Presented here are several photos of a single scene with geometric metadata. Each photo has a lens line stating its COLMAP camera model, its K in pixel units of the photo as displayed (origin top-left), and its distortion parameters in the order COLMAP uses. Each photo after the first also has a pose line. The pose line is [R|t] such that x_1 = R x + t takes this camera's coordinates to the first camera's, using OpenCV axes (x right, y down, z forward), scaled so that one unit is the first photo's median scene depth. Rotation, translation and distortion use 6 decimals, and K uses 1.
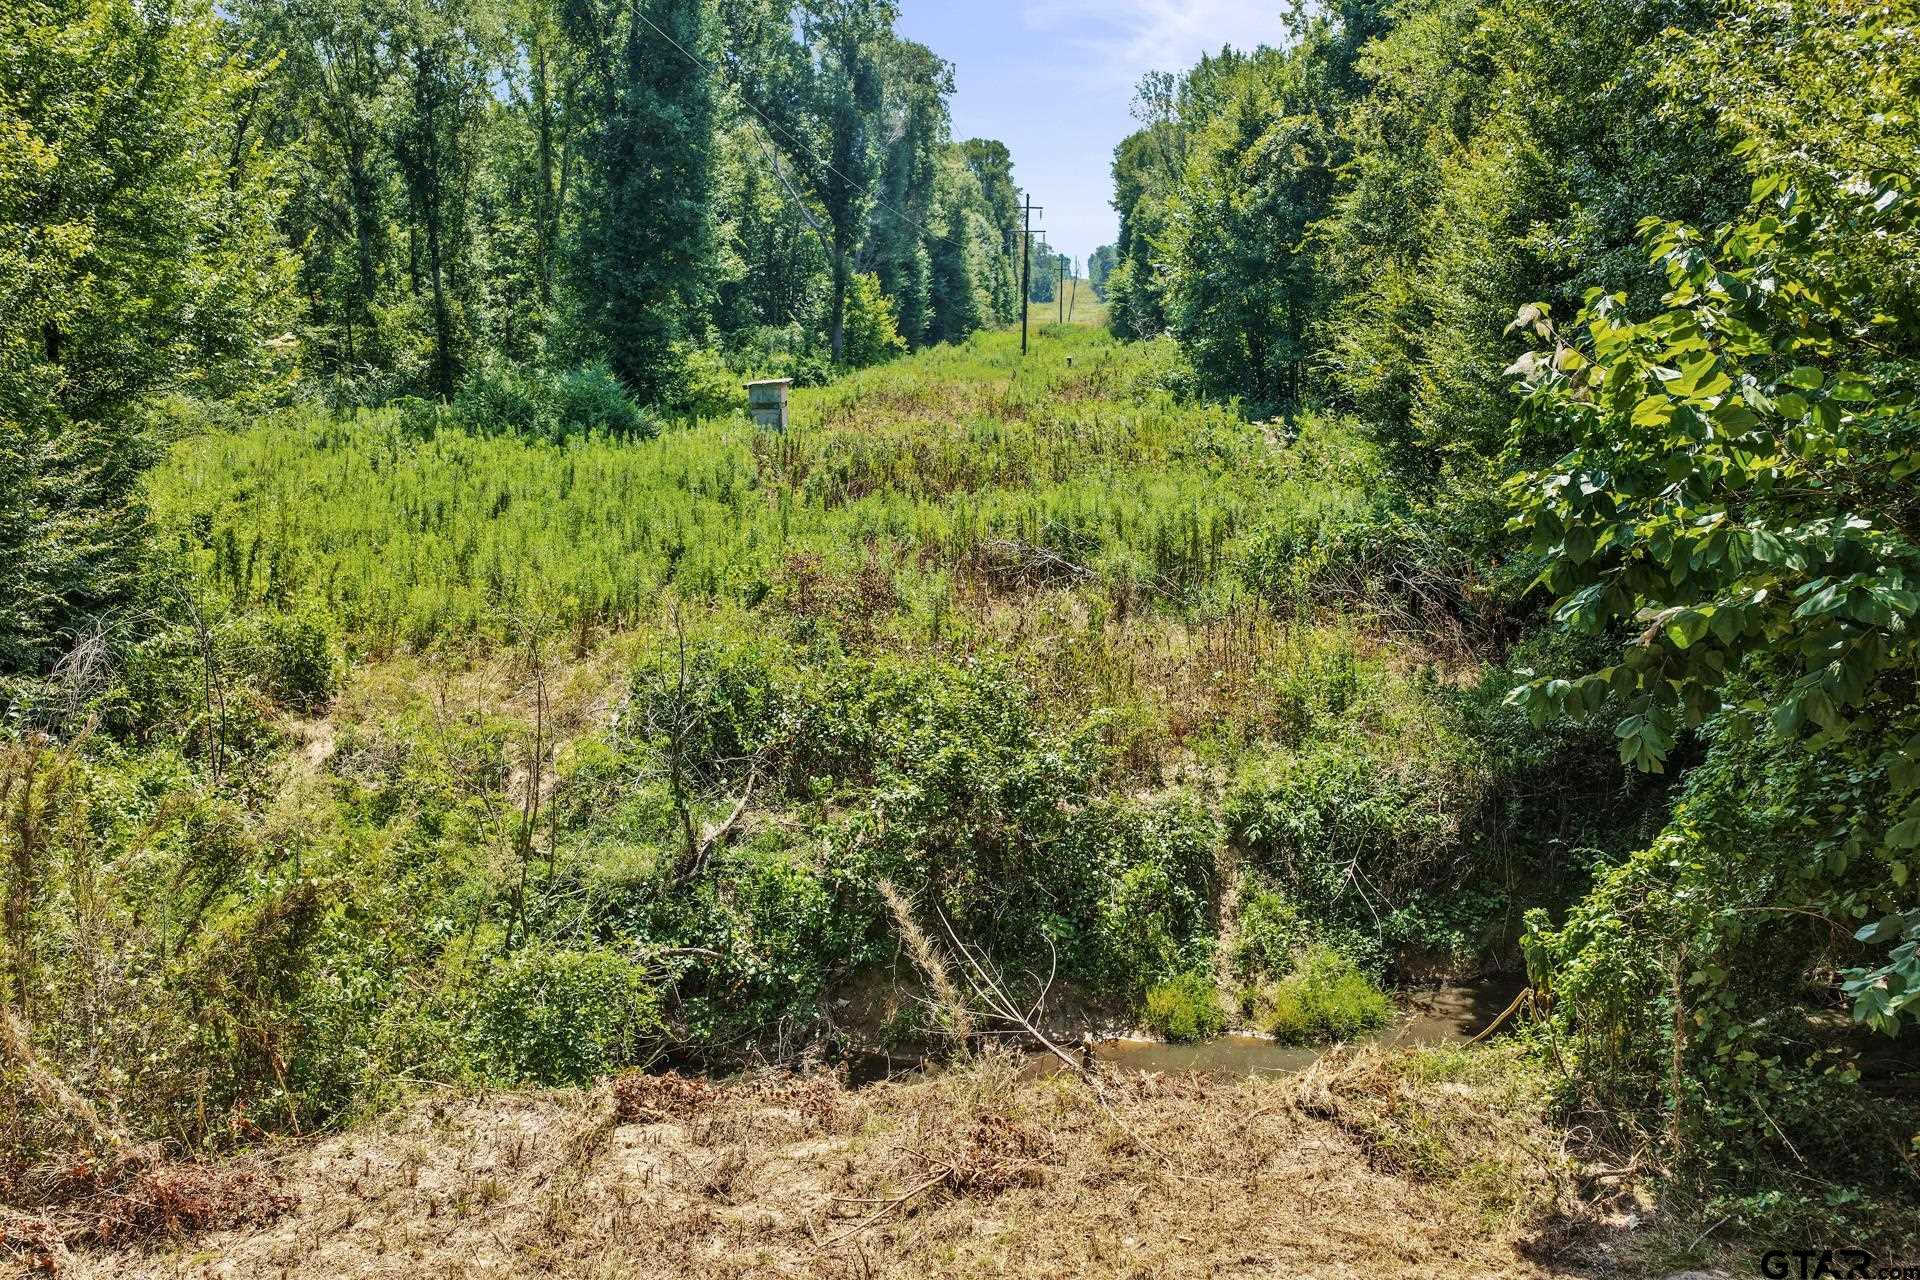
lens RADIAL K [[1560.9, 0, 948.3], [0, 1560.9, 632.5], [0, 0, 1]] dist [-0.017211, 0.041458]
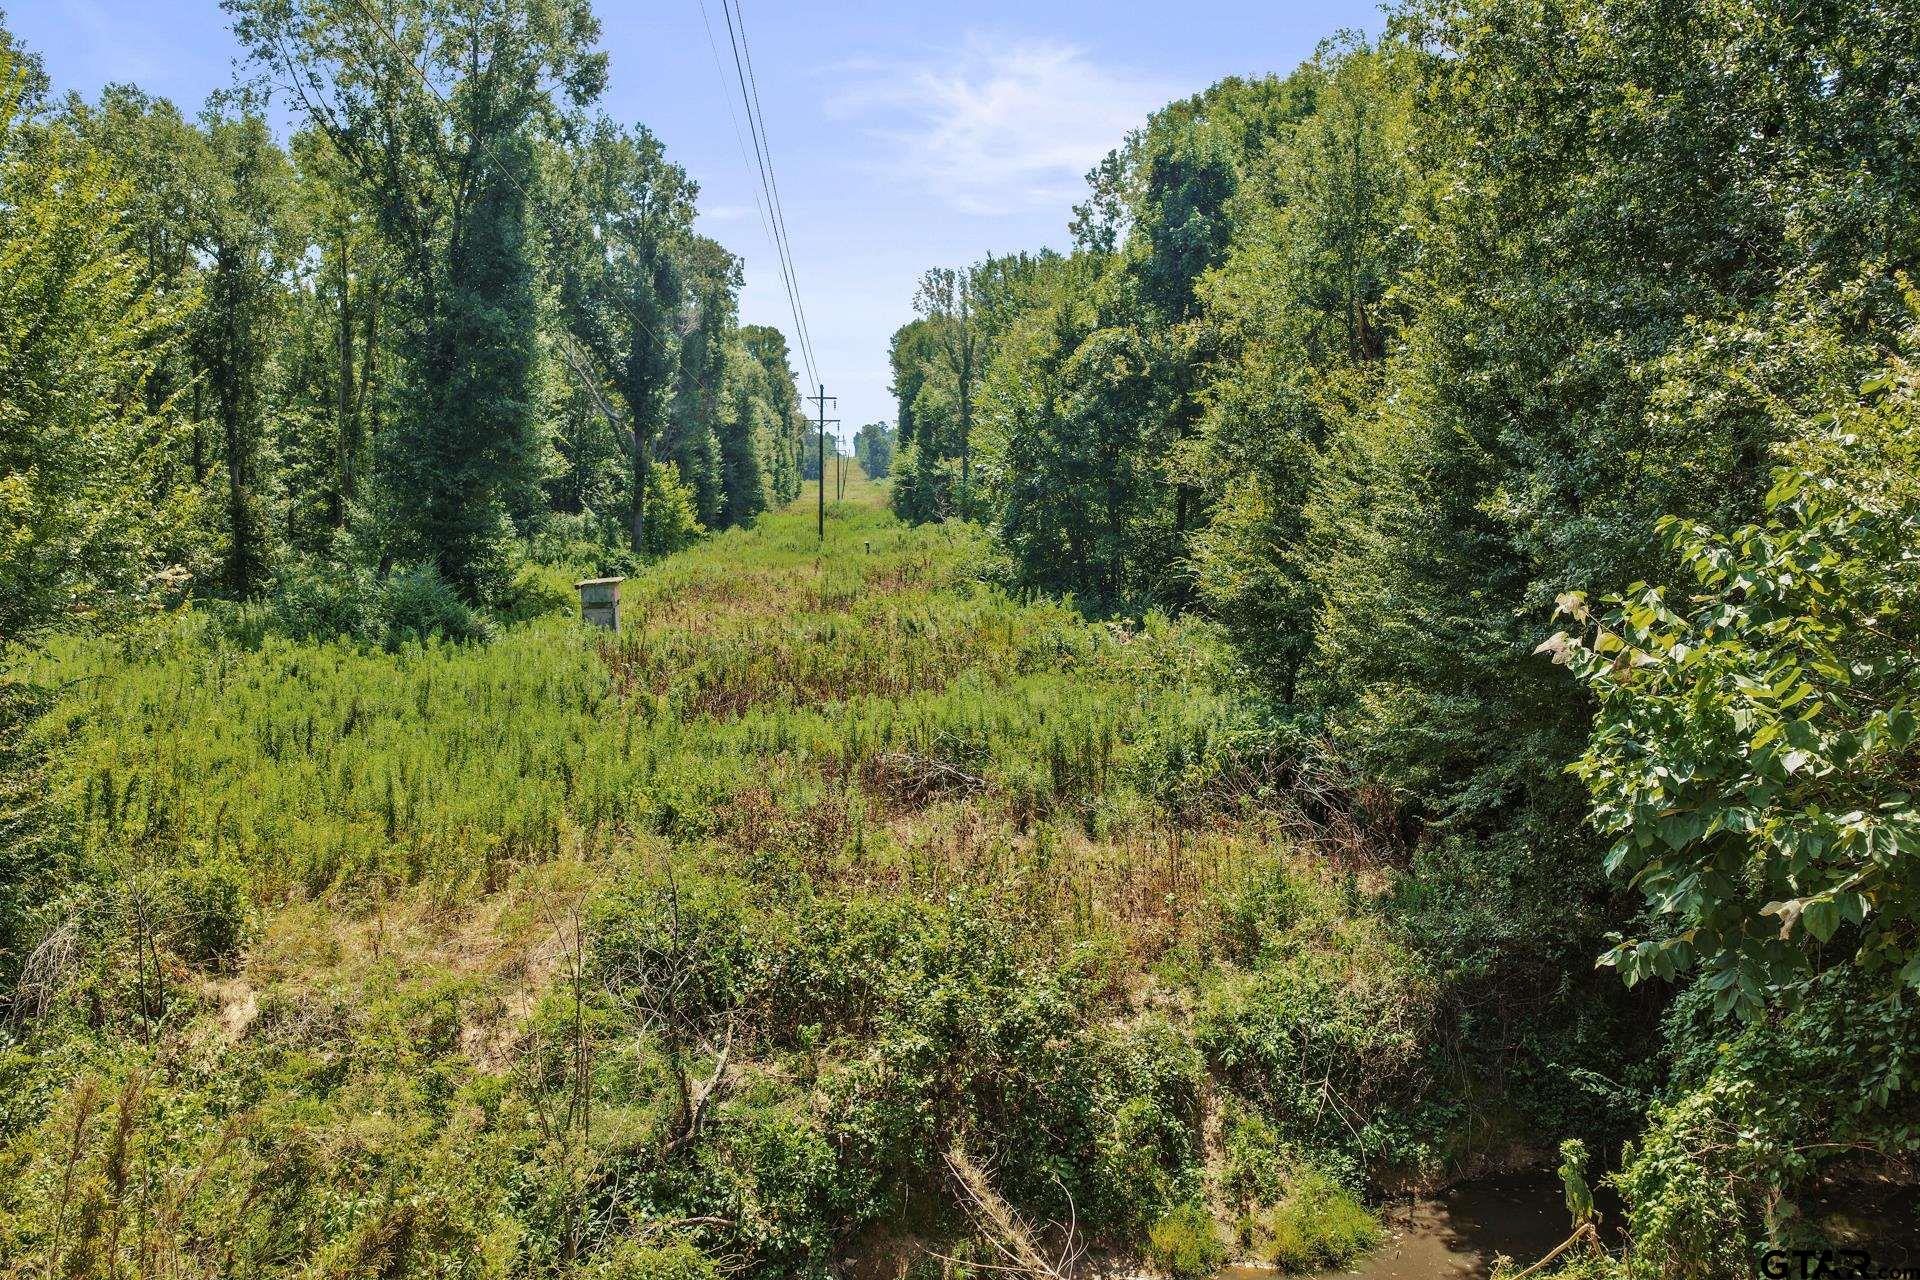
lens RADIAL K [[1559.3, 0, 953.6], [0, 1559.3, 646.1], [0, 0, 1]] dist [-0.022170, 0.057090]
pose [[0.989717, -0.017206, 0.141999, -0.116465], [0.031859, 0.994318, -0.101572, -0.039705], [-0.139444, 0.105051, 0.984642, -0.011204]]
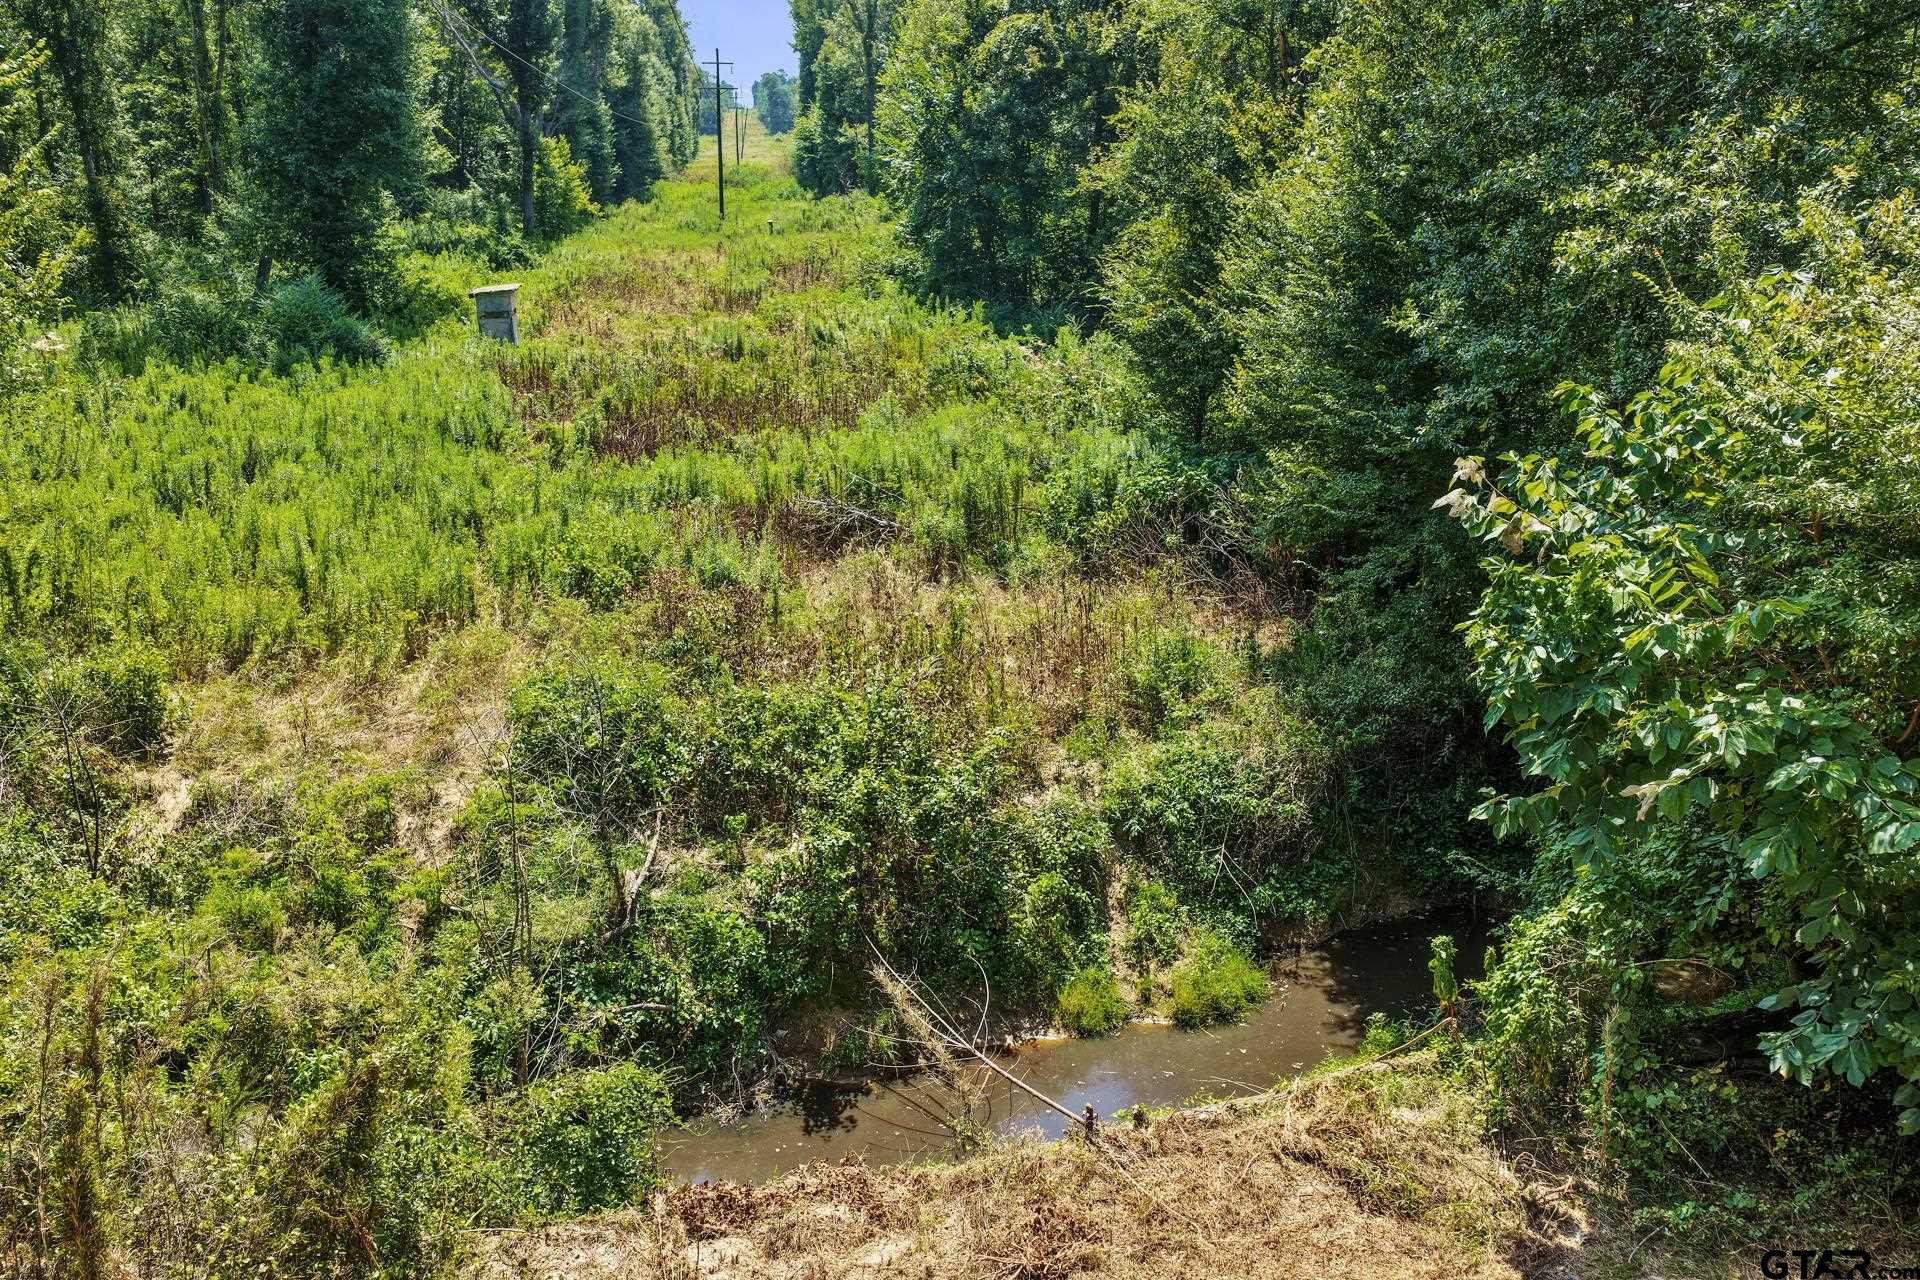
lens RADIAL K [[1560.9, 0, 948.3], [0, 1560.9, 632.5], [0, 0, 1]] dist [-0.017211, 0.041458]
pose [[0.980372, -0.062551, 0.186973, -0.118044], [0.044450, 0.994046, 0.099485, -0.114252], [-0.192082, -0.089221, 0.977315, -0.026704]]
